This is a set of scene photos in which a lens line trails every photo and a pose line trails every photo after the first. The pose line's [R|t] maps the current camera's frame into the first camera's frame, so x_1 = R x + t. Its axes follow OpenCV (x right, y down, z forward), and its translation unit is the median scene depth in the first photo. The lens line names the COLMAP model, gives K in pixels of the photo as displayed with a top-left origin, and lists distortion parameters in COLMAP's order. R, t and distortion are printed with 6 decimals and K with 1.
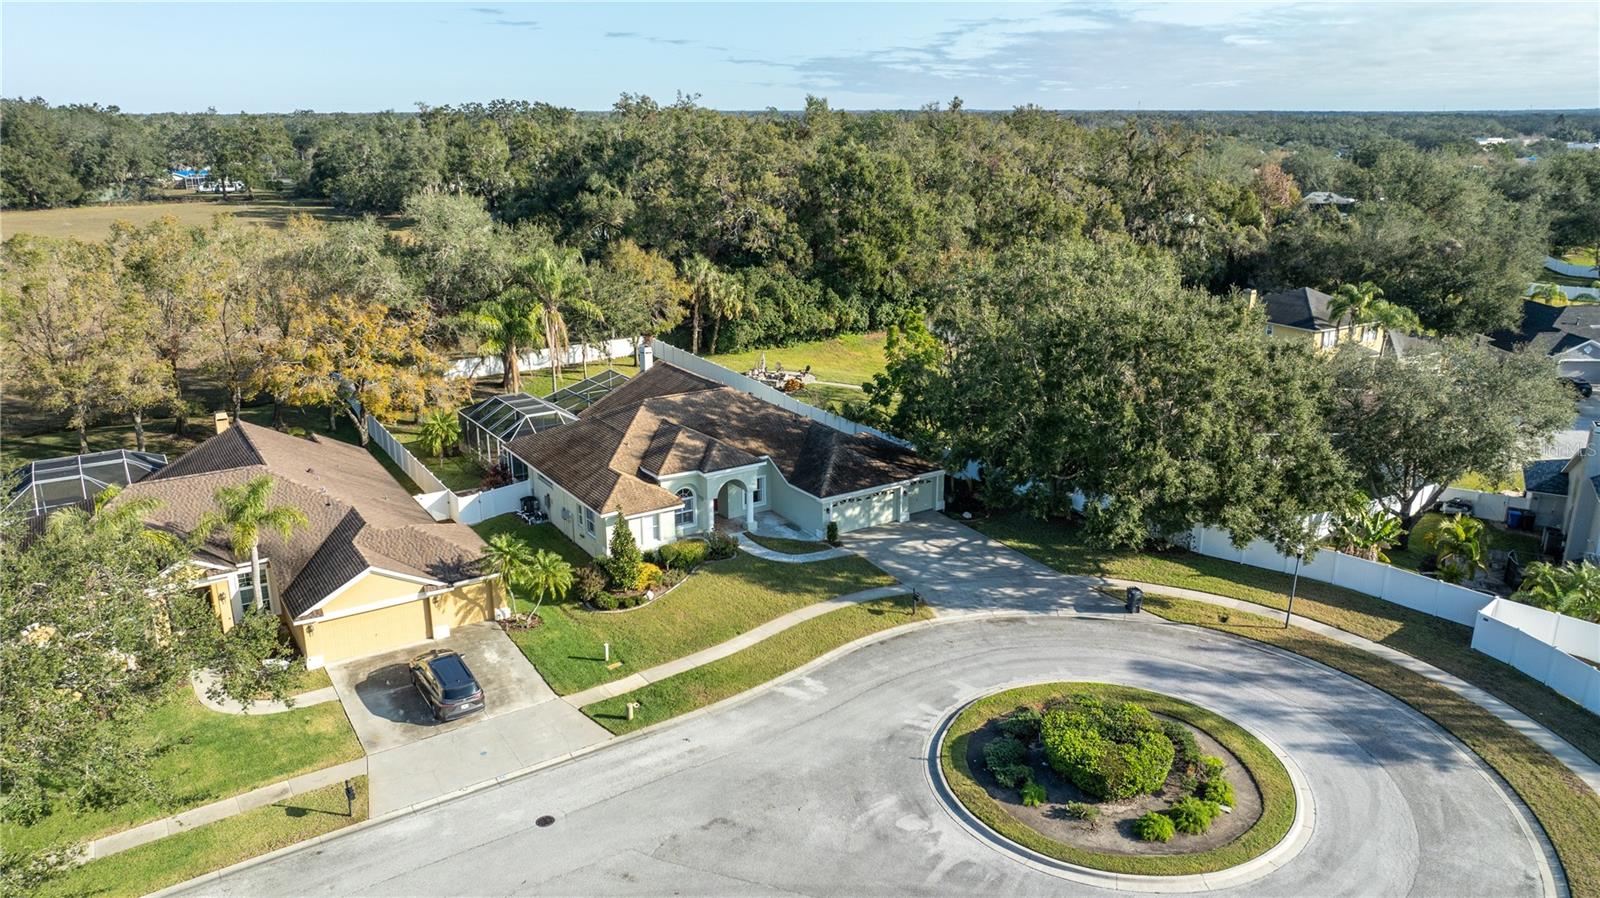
lens RADIAL K [[1125.3, 0, 800.0], [0, 1125.3, 449.0], [0, 0, 1]] dist [-0.001883, -0.037166]
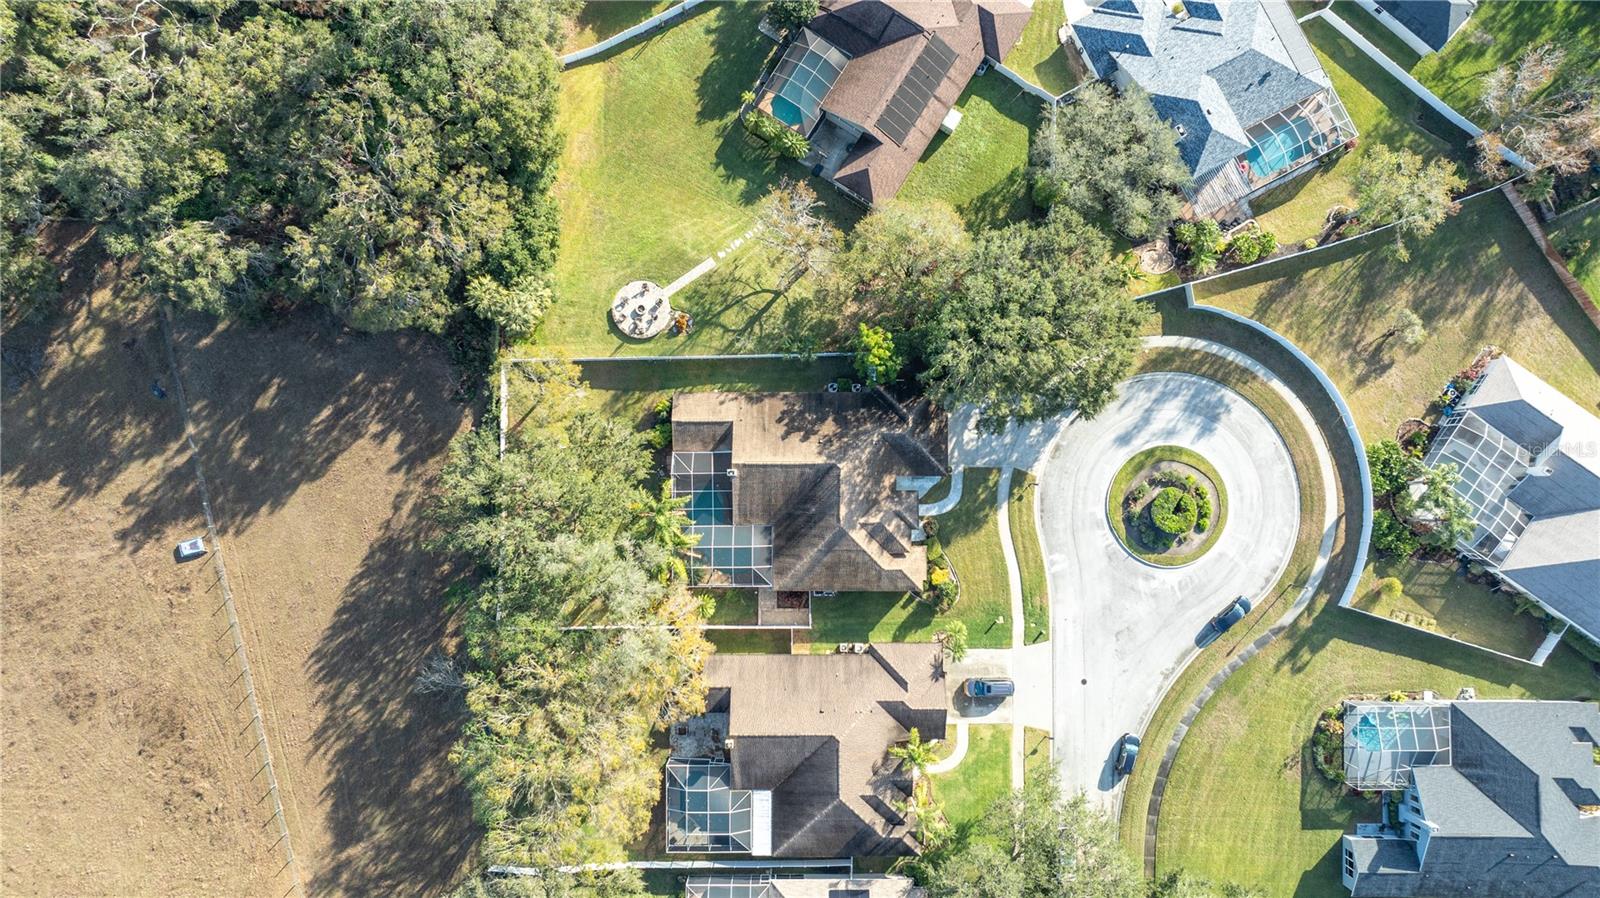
lens RADIAL K [[1125.3, 0, 800.0], [0, 1125.3, 449.0], [0, 0, 1]] dist [-0.001883, -0.037166]
pose [[0.550913, -0.834359, 0.018430, -0.114975], [0.237468, 0.177890, 0.954968, -1.846654], [-0.800065, -0.521728, 0.296136, 0.664369]]
